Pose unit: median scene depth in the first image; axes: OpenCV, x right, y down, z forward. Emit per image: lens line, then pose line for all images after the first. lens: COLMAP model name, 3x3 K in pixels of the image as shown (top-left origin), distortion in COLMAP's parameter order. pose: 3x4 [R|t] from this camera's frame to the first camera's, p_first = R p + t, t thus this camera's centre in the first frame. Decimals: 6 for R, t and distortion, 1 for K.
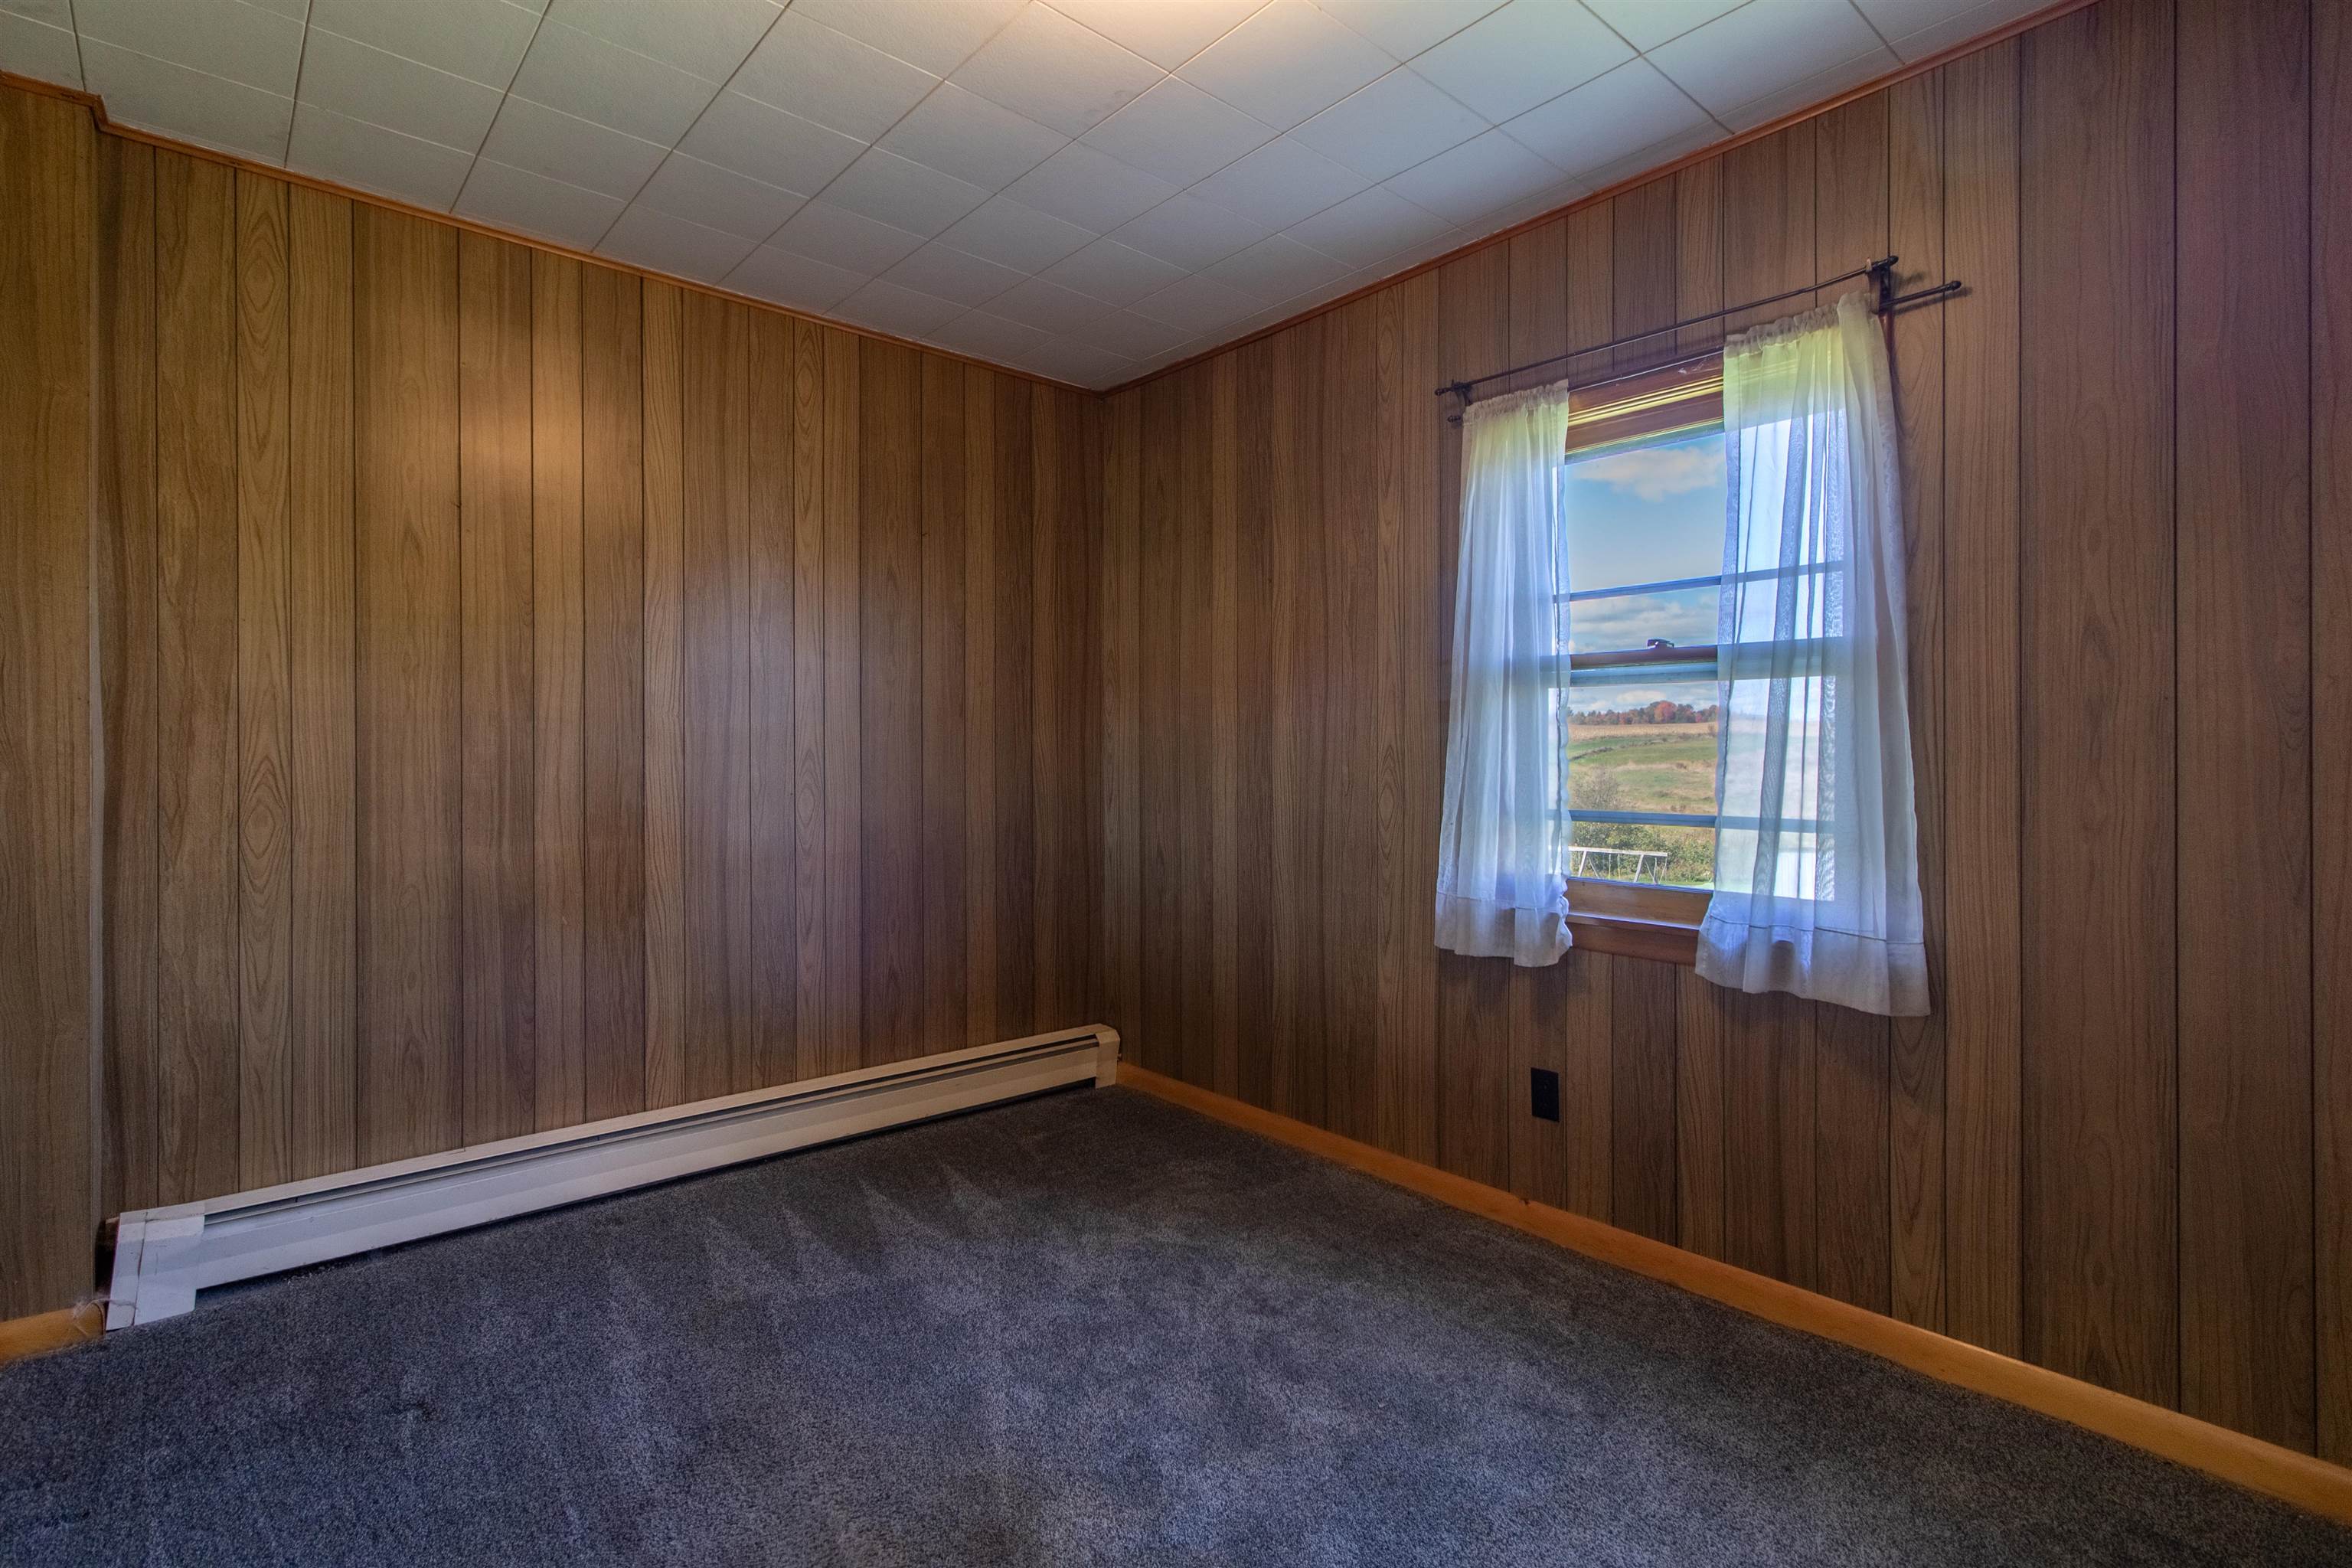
lens RADIAL K [[1106.7, 0, 1177.7], [0, 1106.7, 767.0], [0, 0, 1]] dist [-0.000489, -0.000214]
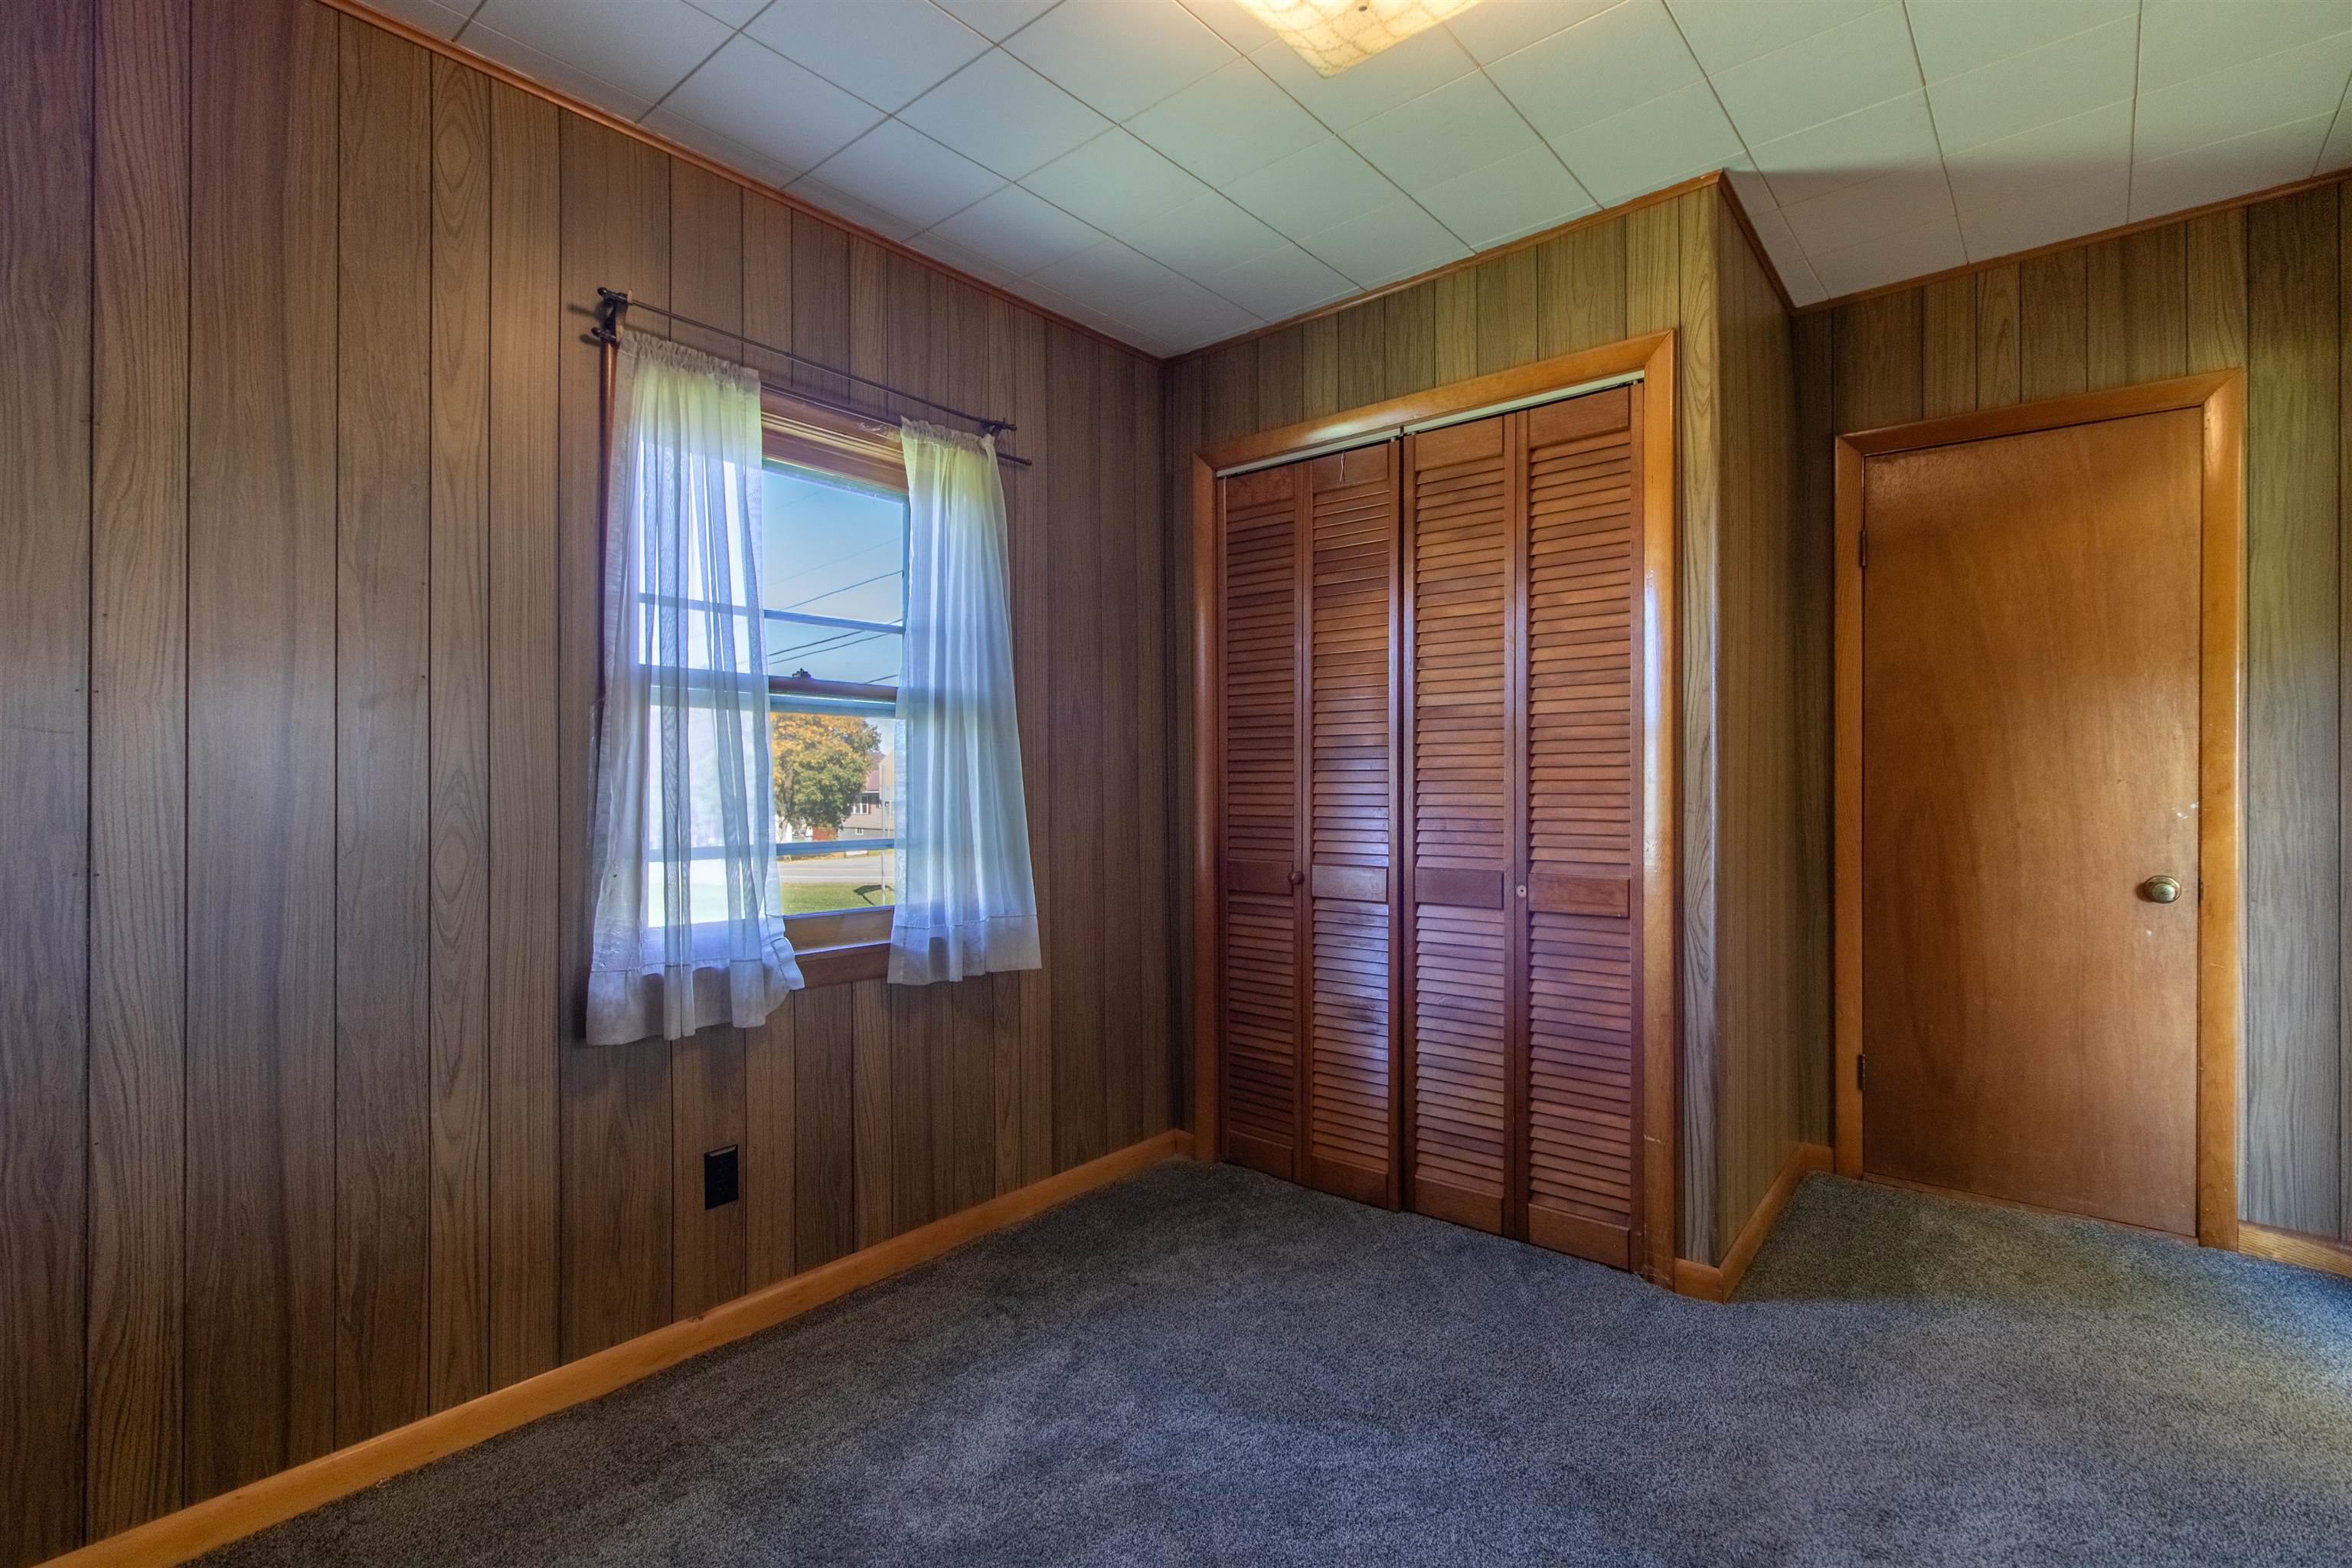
lens RADIAL K [[1106.7, 0, 1176.8], [0, 1106.7, 780.6], [0, 0, 1]] dist [-0.000489, -0.000214]
pose [[-0.152983, 0.001362, 0.988228, -0.604981], [0.014066, 0.999901, 0.000799, -0.010068], [-0.988129, 0.014023, -0.152987, 0.811488]]
